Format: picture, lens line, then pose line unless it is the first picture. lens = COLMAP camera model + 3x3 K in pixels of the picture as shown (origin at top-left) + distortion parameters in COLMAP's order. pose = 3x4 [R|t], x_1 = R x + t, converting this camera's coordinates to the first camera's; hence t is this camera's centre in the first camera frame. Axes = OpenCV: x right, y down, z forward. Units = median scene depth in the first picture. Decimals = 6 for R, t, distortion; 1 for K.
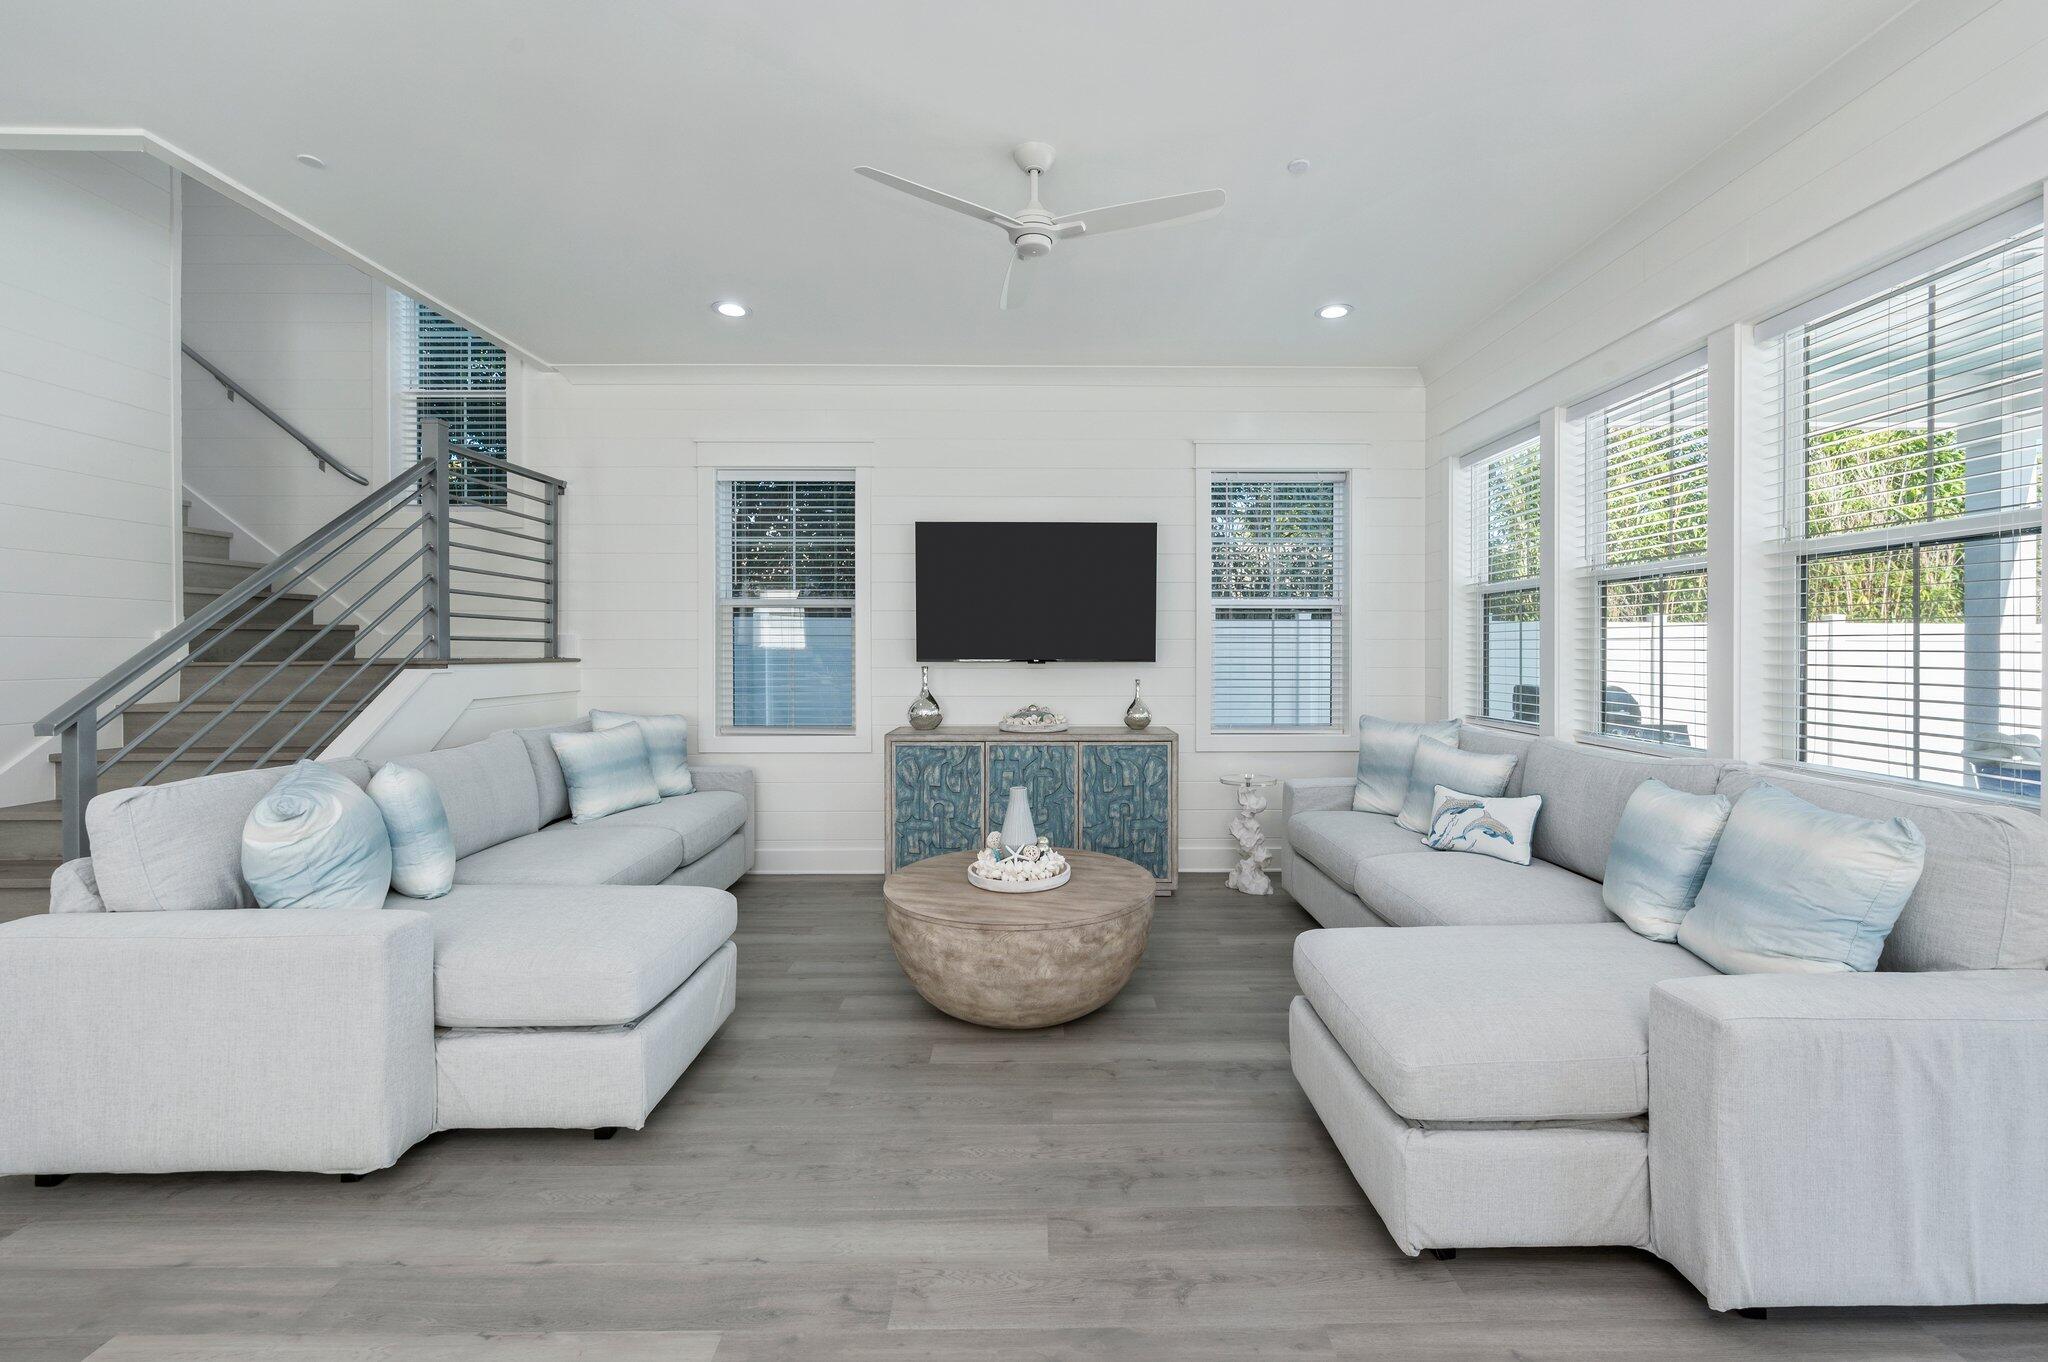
lens RADIAL K [[832.4, 0, 1028.6], [0, 832.4, 653.3], [0, 0, 1]] dist [0.000000, -0.000320]
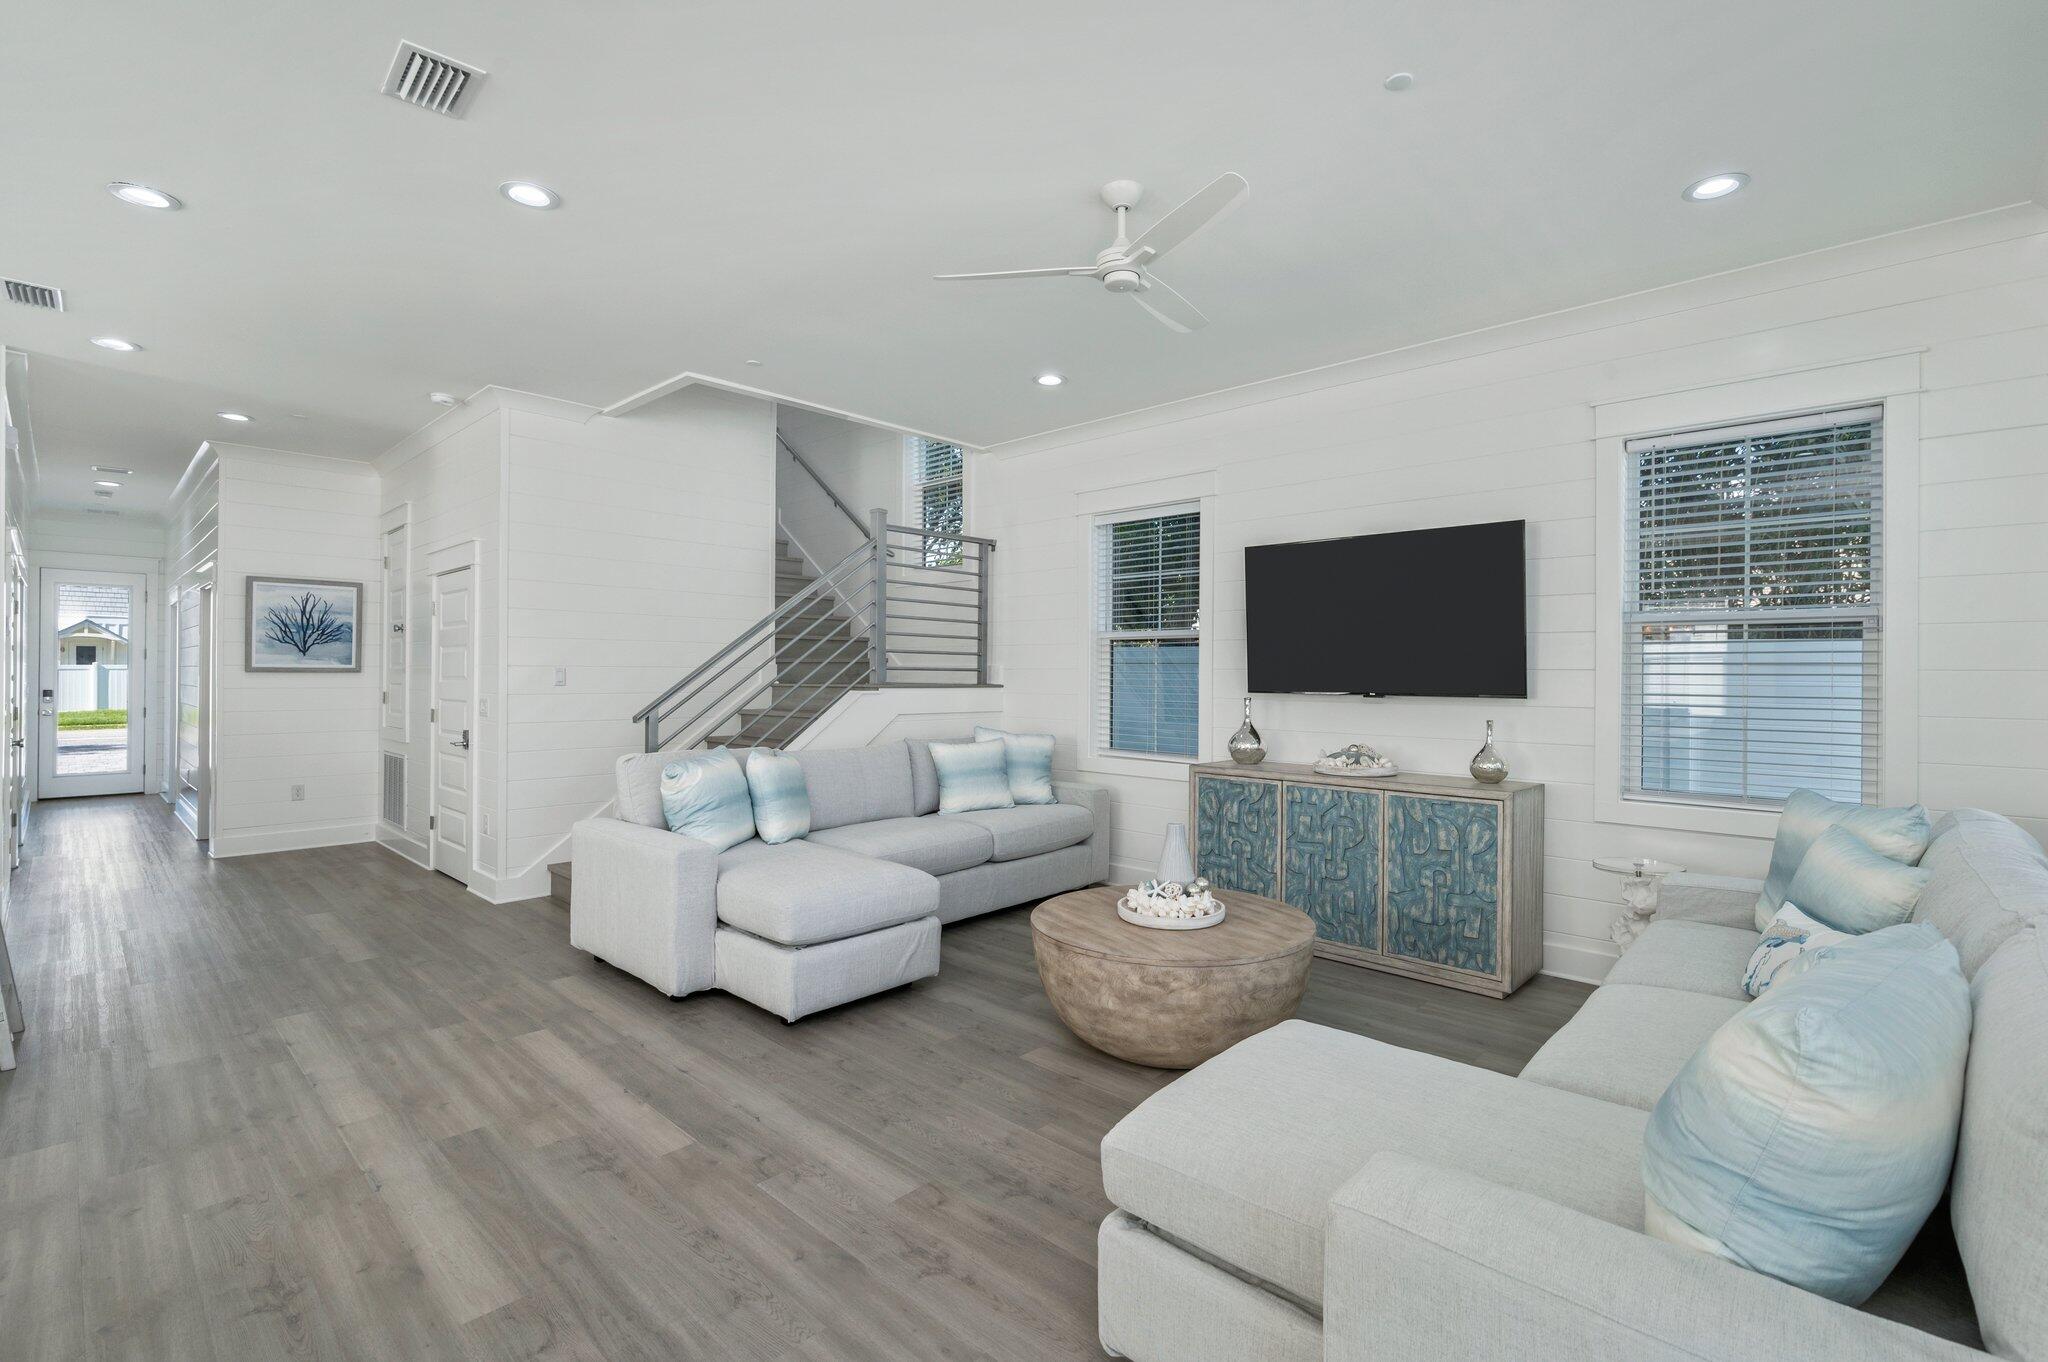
lens RADIAL K [[884.7, 0, 1024.4], [0, 884.7, 673.6], [0, 0, 1]] dist [-0.003443, -0.000107]
pose [[0.731674, 0.004236, -0.681641, 0.407195], [-0.010370, 0.999934, -0.004917, -0.004637], [0.681575, 0.010666, 0.731670, 0.087265]]
